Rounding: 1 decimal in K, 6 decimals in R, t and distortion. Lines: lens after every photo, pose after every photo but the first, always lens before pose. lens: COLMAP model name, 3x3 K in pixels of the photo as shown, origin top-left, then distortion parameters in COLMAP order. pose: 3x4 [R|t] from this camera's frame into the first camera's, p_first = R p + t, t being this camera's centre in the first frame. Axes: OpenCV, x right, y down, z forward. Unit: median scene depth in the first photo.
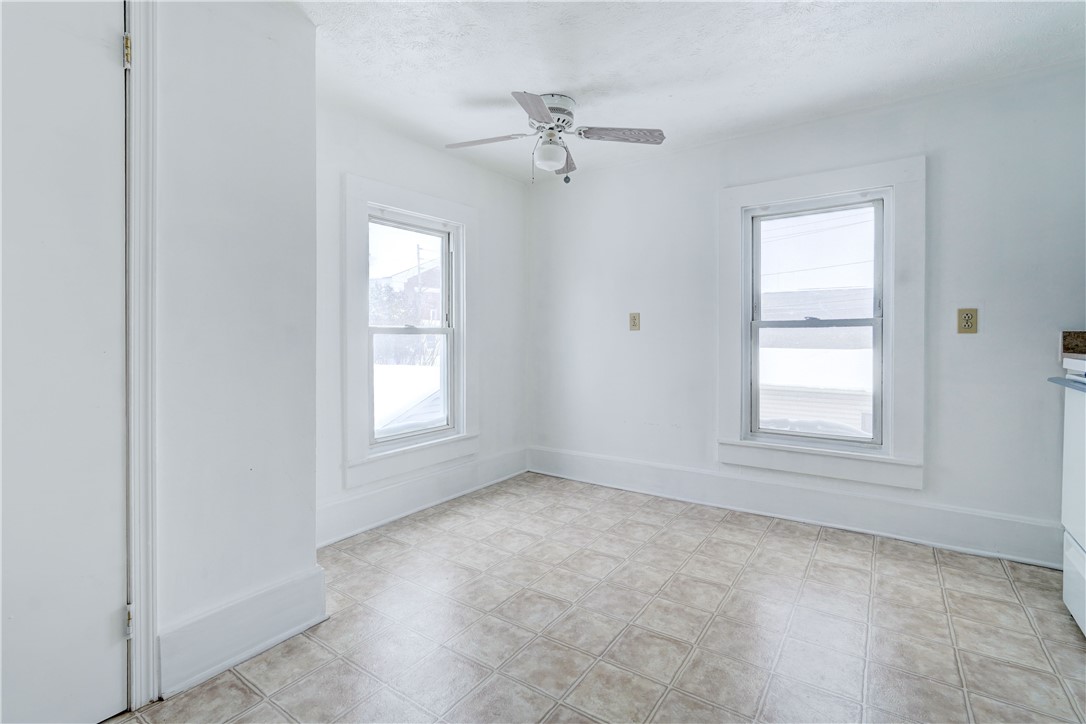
lens RADIAL K [[492.0, 0, 512.0], [0, 492.0, 345.1], [0, 0, 1]] dist [-0.001339, 0.000478]
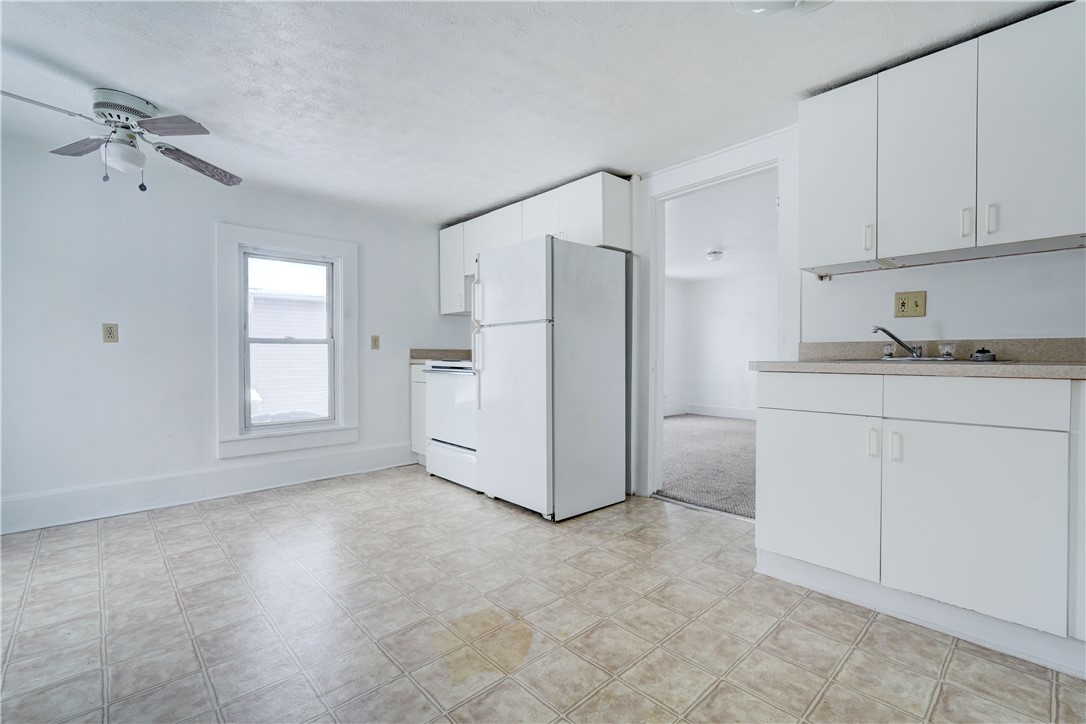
lens RADIAL K [[521.5, 0, 546.0], [0, 521.5, 364.8], [0, 0, 1]] dist [0.001222, 0.000554]
pose [[0.188426, -0.016853, 0.981943, -0.729391], [0.012569, 0.999812, 0.014748, 0.010777], [-0.982007, 0.009563, 0.188602, 0.018913]]
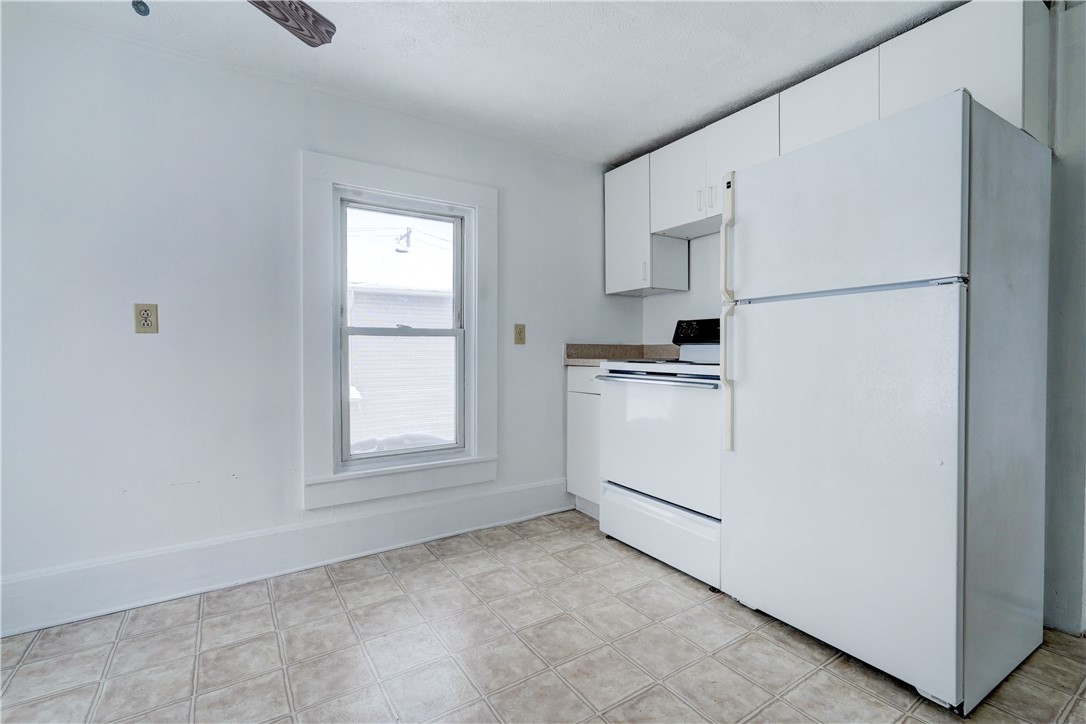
lens RADIAL K [[502.2, 0, 543.0], [0, 502.2, 362.0], [0, 0, 1]] dist [0.002427, 0.000920]
pose [[0.332106, -0.019930, 0.943032, -0.214241], [0.010759, 0.999792, 0.017340, -0.000807], [-0.943181, 0.004387, 0.332251, 0.455573]]
